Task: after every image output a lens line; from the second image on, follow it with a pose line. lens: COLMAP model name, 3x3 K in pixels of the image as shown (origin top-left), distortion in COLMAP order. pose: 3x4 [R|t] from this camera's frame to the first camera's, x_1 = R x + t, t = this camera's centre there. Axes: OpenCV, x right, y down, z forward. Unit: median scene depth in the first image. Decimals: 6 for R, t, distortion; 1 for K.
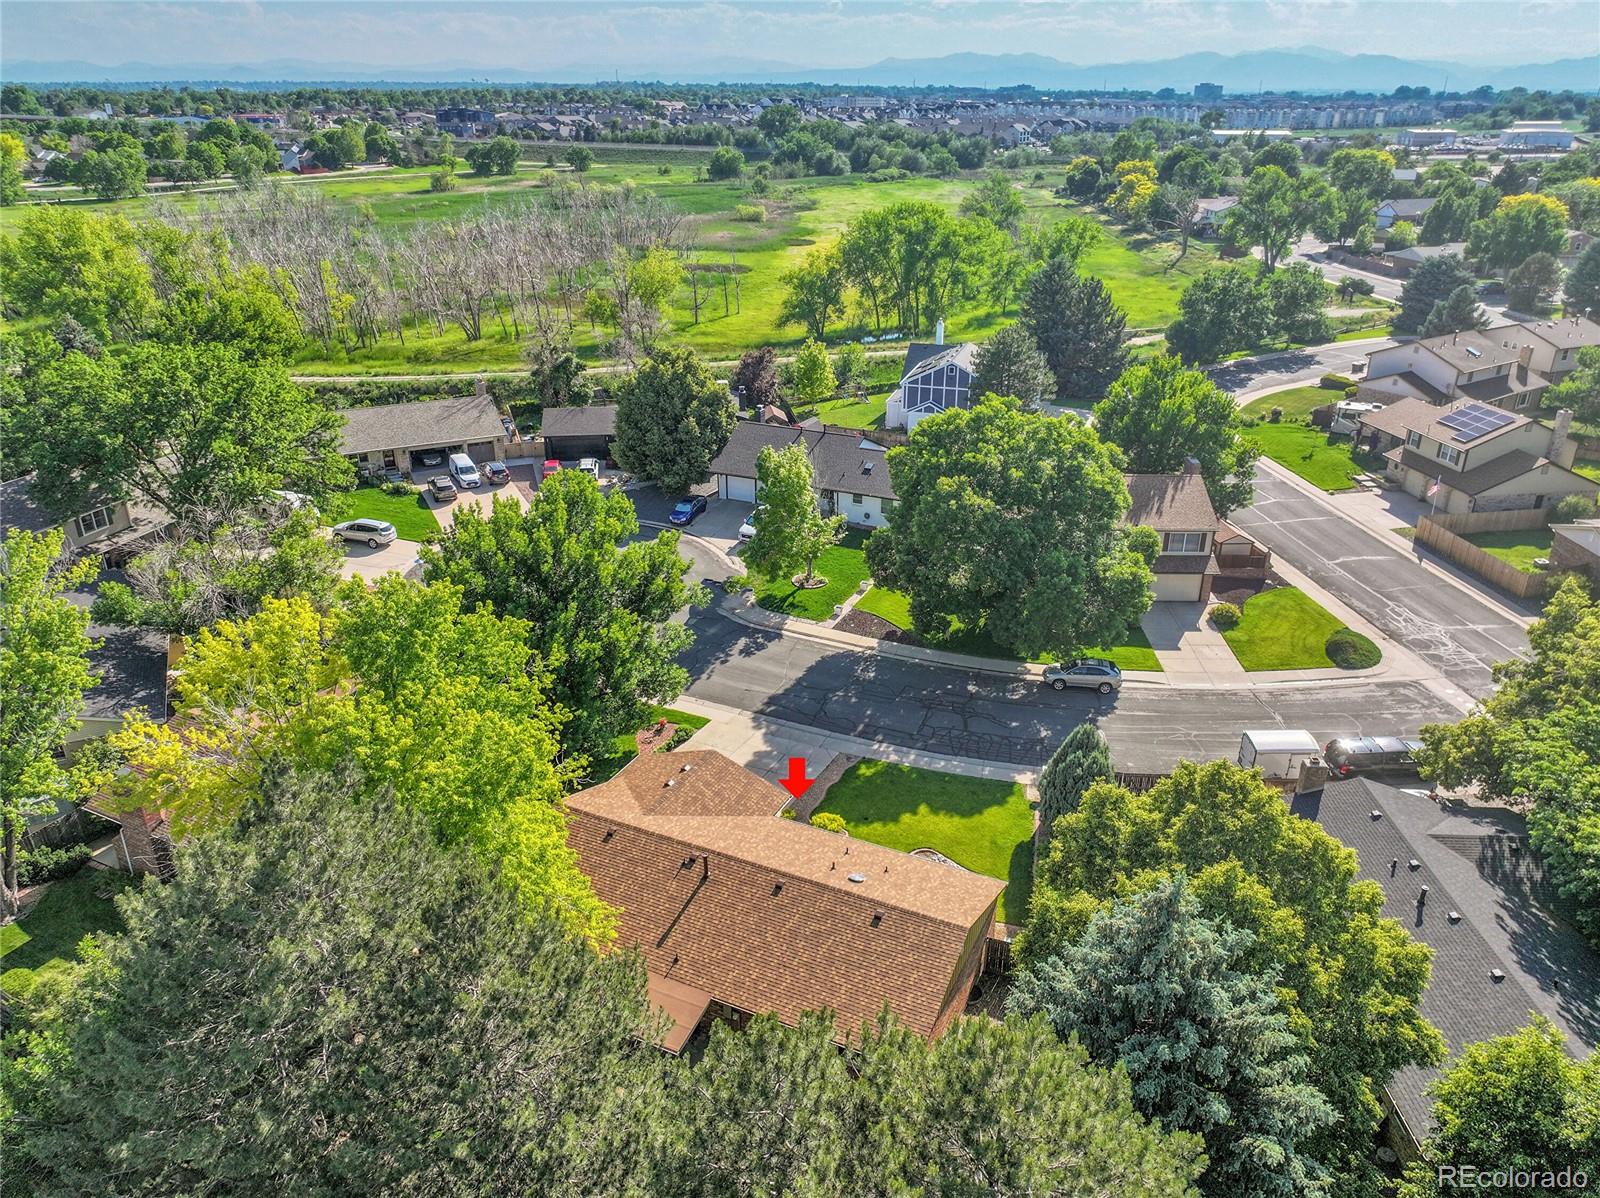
lens RADIAL K [[1096.2, 0, 809.1], [0, 1096.2, 597.6], [0, 0, 1]] dist [0.000022, 0.005455]
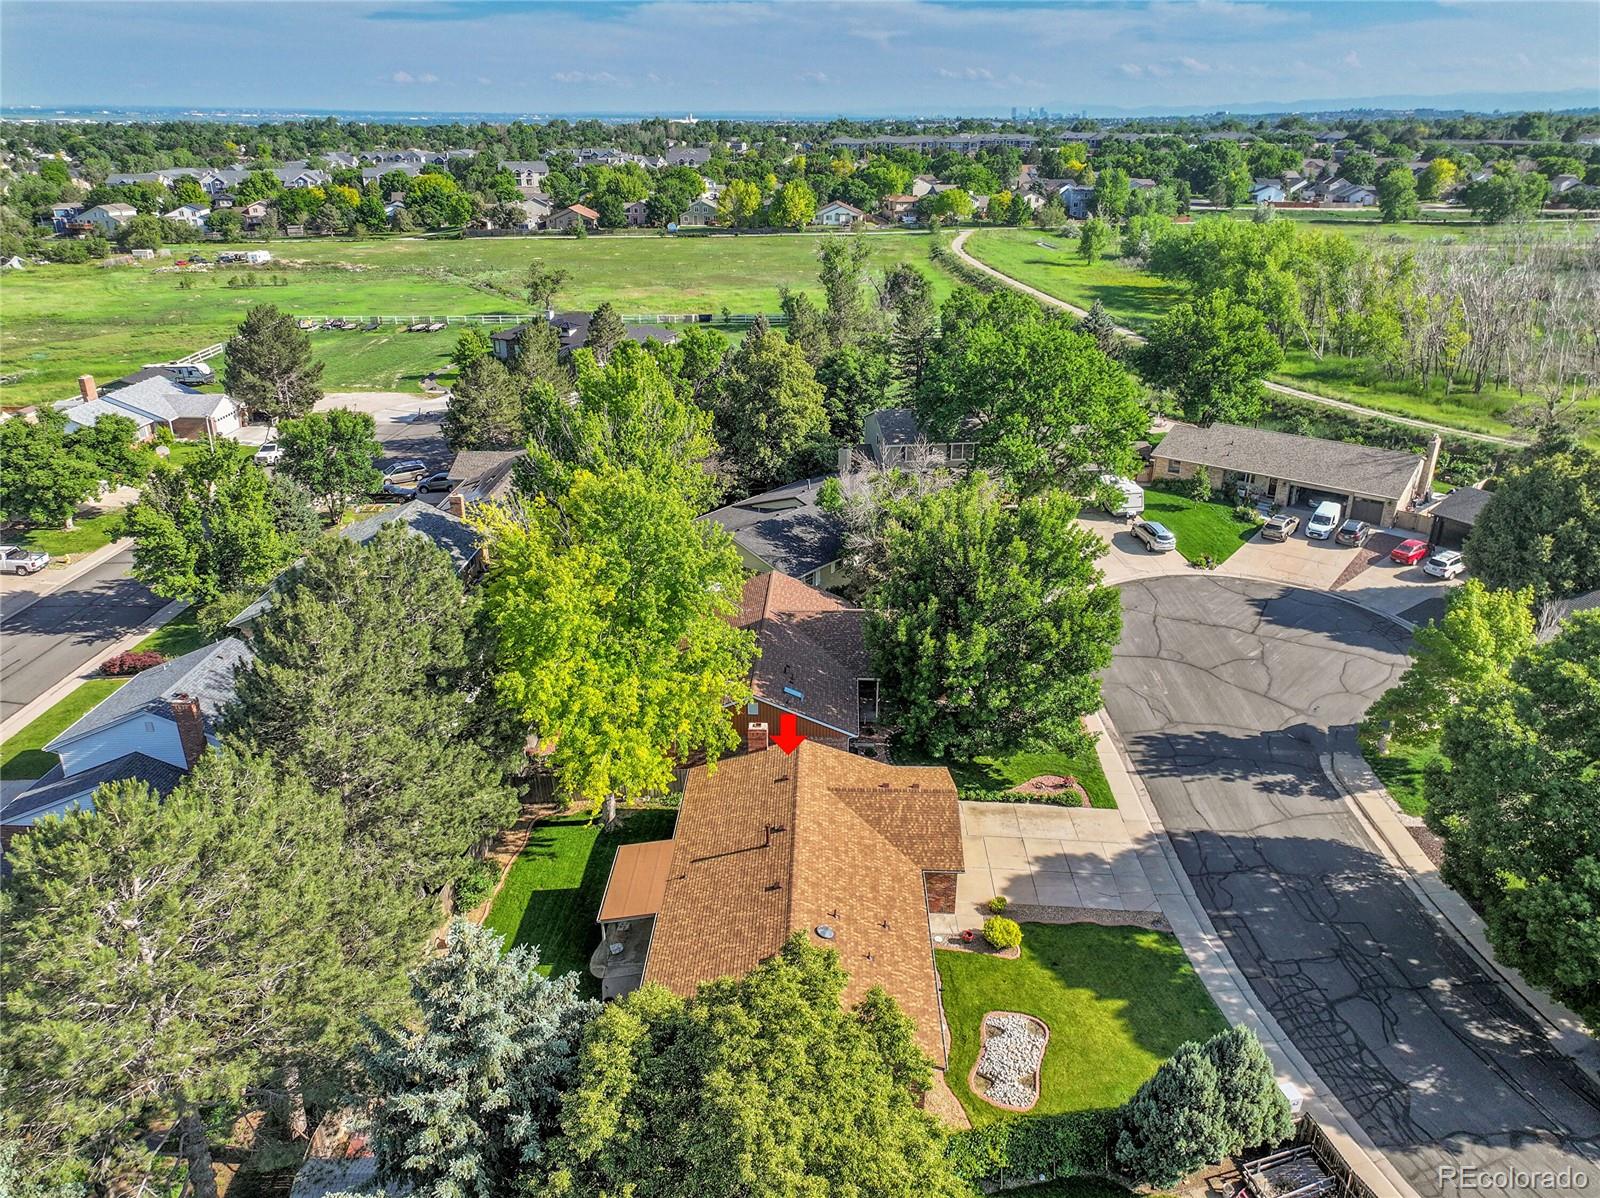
lens RADIAL K [[1096.2, 0, 809.1], [0, 1096.2, 597.6], [0, 0, 1]] dist [0.000022, 0.005455]
pose [[0.405074, 0.355686, -0.842260, 0.490165], [-0.372283, 0.905563, 0.203375, -0.129785], [0.835057, 0.231177, 0.499236, 0.295631]]
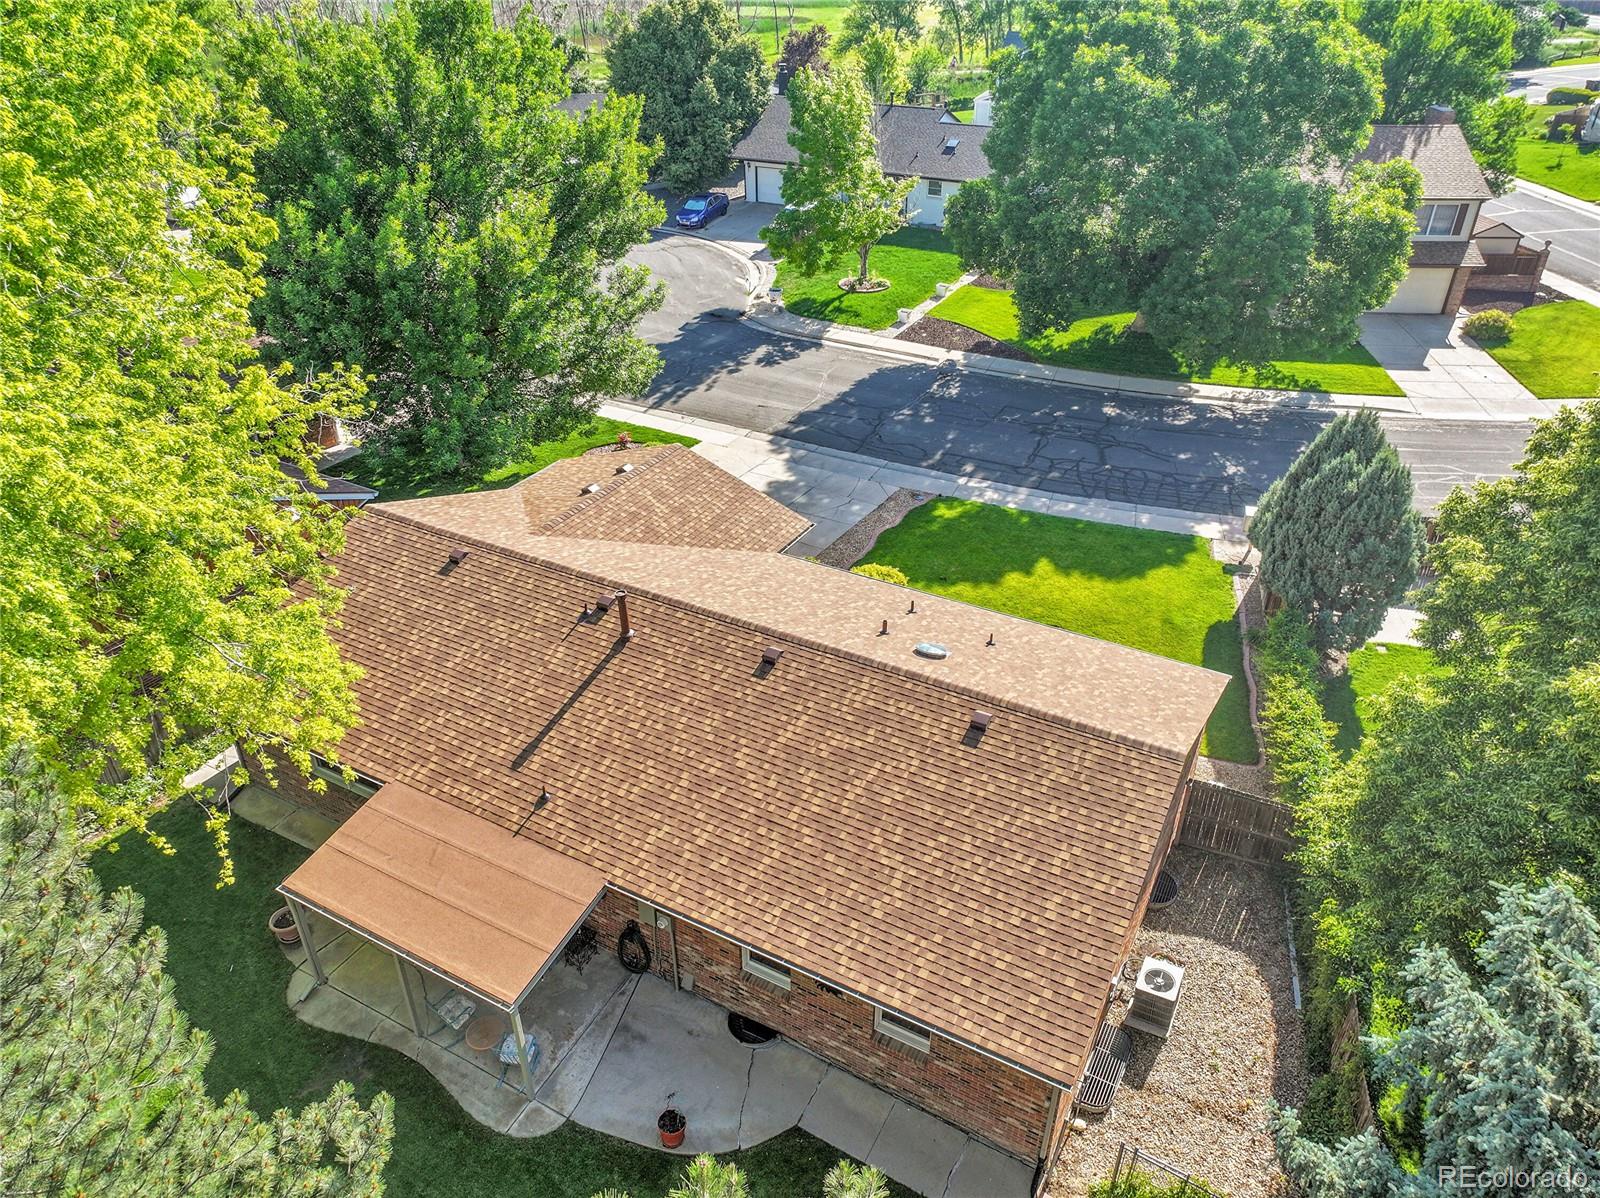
lens RADIAL K [[1113.7, 0, 796.7], [0, 1113.7, 571.0], [0, 0, 1]] dist [-0.004648, 0.007762]
pose [[0.997622, 0.024017, -0.064607, 0.009757], [-0.016772, 0.993743, 0.110423, 0.110904], [0.066854, -0.109076, 0.991783, 0.338296]]
